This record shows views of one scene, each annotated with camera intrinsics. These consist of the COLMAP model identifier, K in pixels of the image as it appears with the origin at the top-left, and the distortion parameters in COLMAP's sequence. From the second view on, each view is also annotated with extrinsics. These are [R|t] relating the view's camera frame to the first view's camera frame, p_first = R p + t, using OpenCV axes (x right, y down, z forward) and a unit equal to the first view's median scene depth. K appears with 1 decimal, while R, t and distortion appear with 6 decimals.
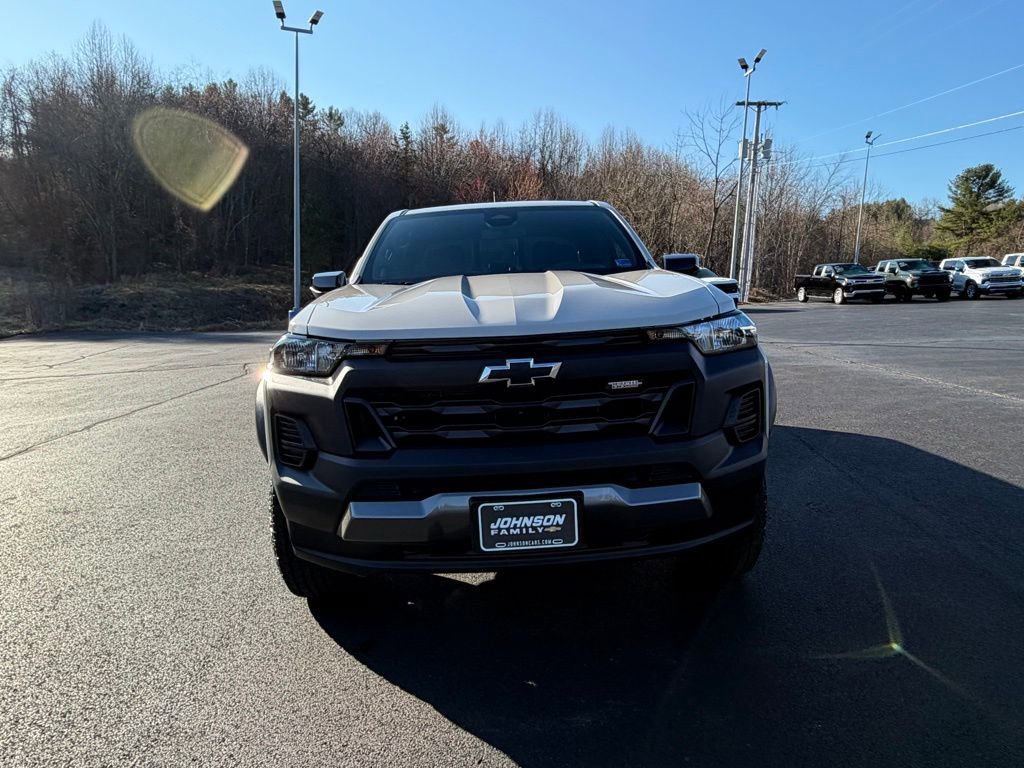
lens RADIAL K [[744.4, 0, 513.3], [0, 744.4, 380.6], [0, 0, 1]] dist [-0.004116, 0.002055]
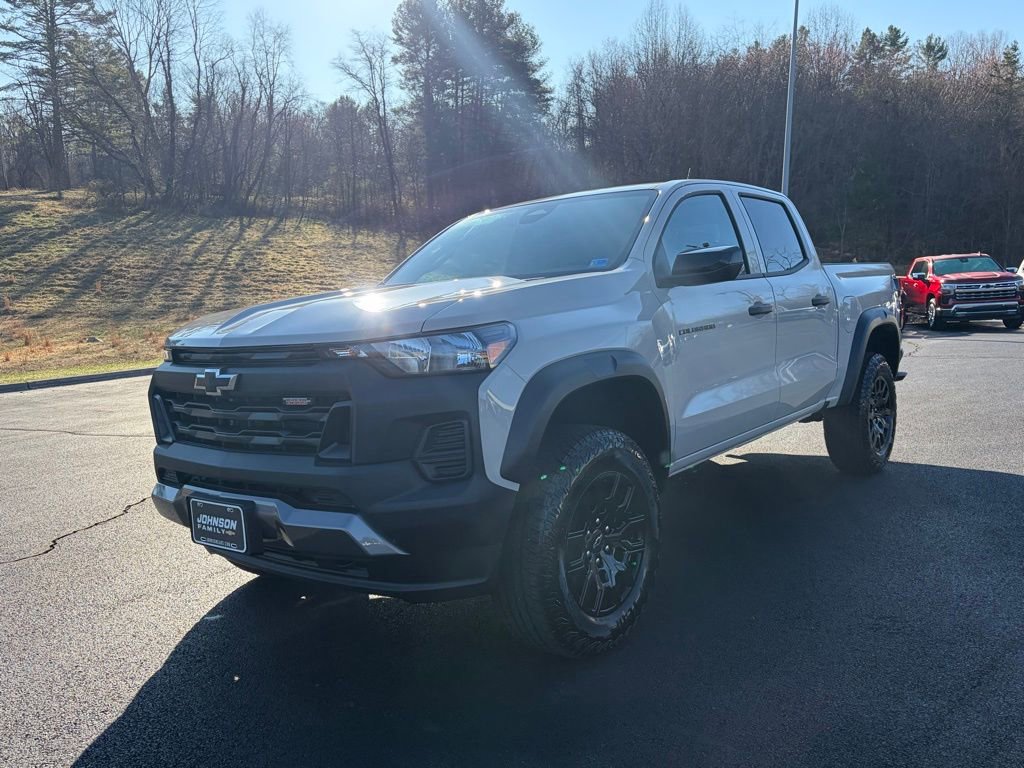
lens RADIAL K [[915.3, 0, 515.3], [0, 915.3, 366.3], [0, 0, 1]] dist [0.052907, -0.027810]
pose [[0.735153, 0.055645, -0.675614, 0.453038], [-0.070084, 0.997524, 0.005897, -0.026278], [0.674269, 0.043015, 0.737232, 0.114168]]
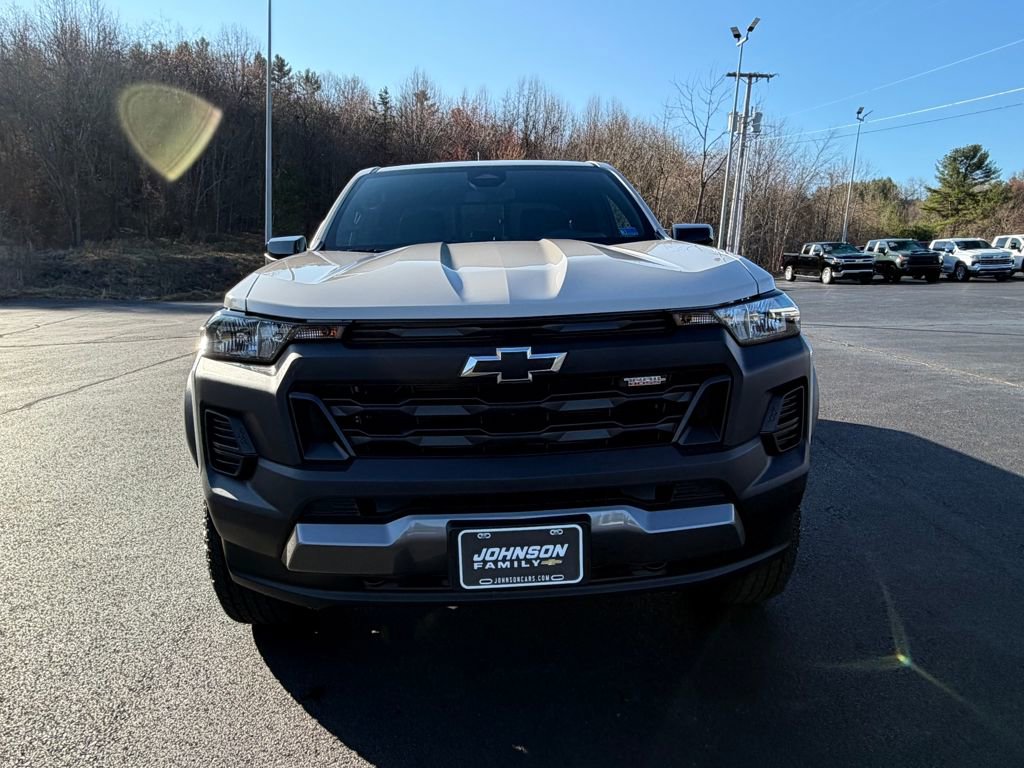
lens RADIAL K [[744.4, 0, 506.7], [0, 744.4, 375.8], [0, 0, 1]] dist [-0.004116, 0.002055]
pose [[0.999661, 0.015165, 0.021160, -0.005567], [-0.015752, 0.999488, 0.027857, -0.007718], [-0.020726, -0.028181, 0.999388, 0.079666]]
